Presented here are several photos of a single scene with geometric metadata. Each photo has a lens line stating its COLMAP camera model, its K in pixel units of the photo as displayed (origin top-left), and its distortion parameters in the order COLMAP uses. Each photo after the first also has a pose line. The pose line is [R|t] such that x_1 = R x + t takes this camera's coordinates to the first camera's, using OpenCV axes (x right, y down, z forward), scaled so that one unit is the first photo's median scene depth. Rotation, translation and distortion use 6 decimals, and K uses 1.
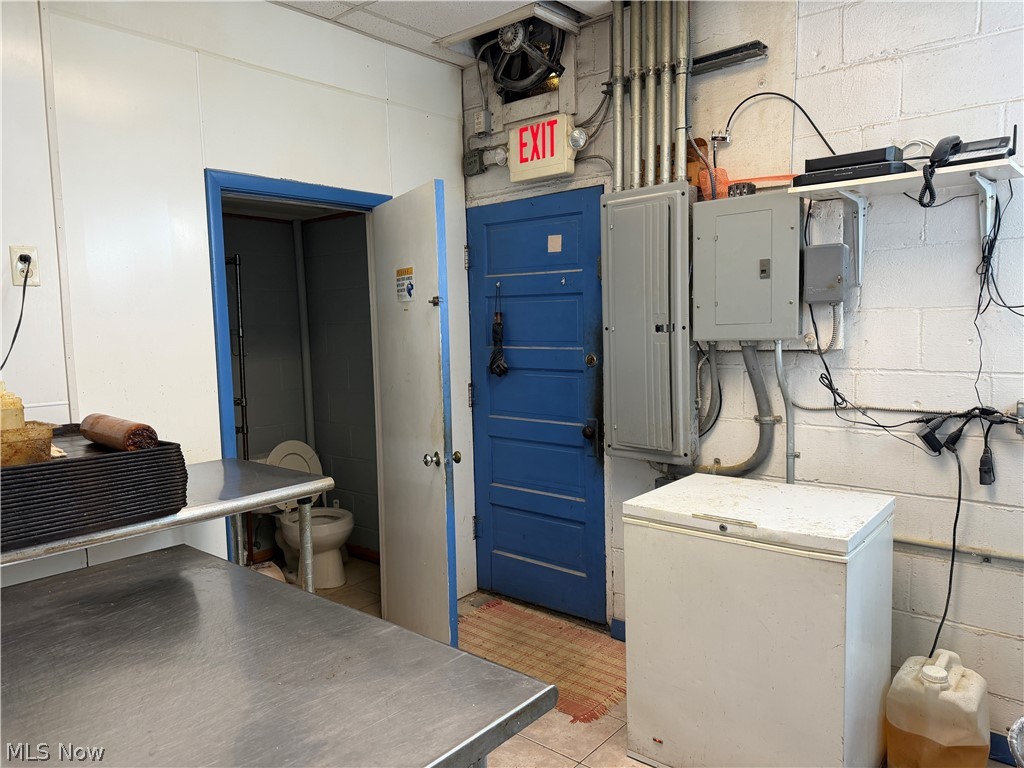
lens RADIAL K [[727.6, 0, 513.3], [0, 727.6, 384.0], [0, 0, 1]] dist [0.036320, -0.038392]
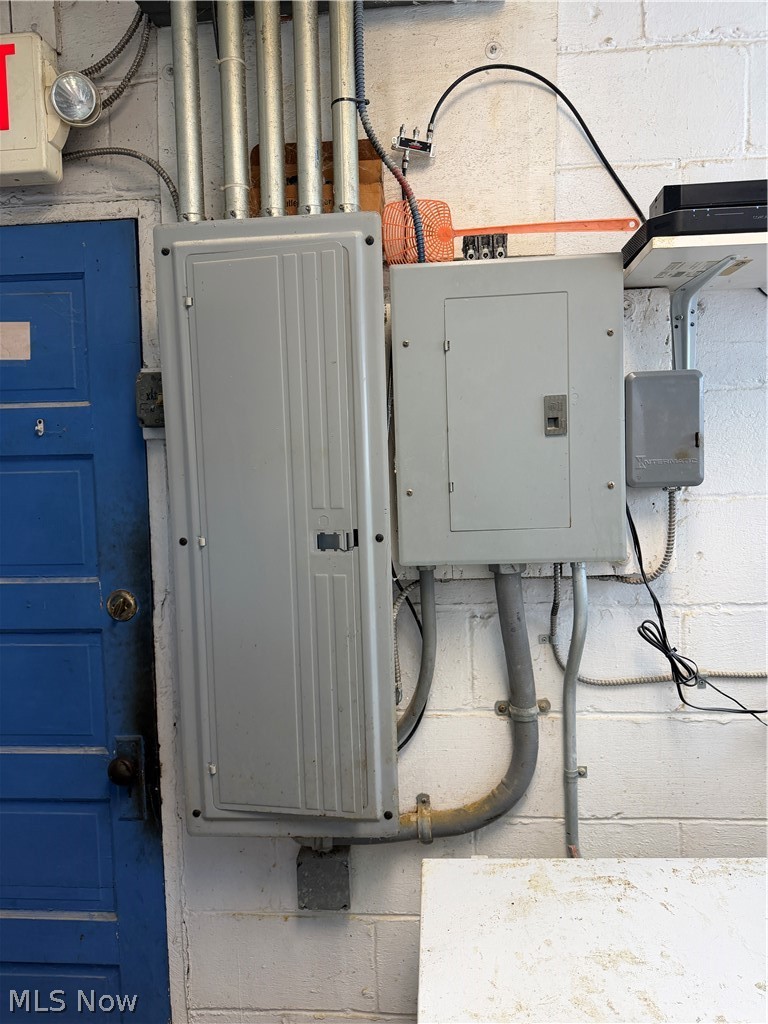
lens RADIAL K [[727.6, 0, 389.8], [0, 727.6, 515.3], [0, 0, 1]] dist [0.036320, -0.038392]
pose [[0.812230, -0.034455, 0.582318, -0.022451], [0.056614, 0.998198, -0.019904, -0.081450], [-0.580583, 0.049134, 0.812717, 0.624207]]
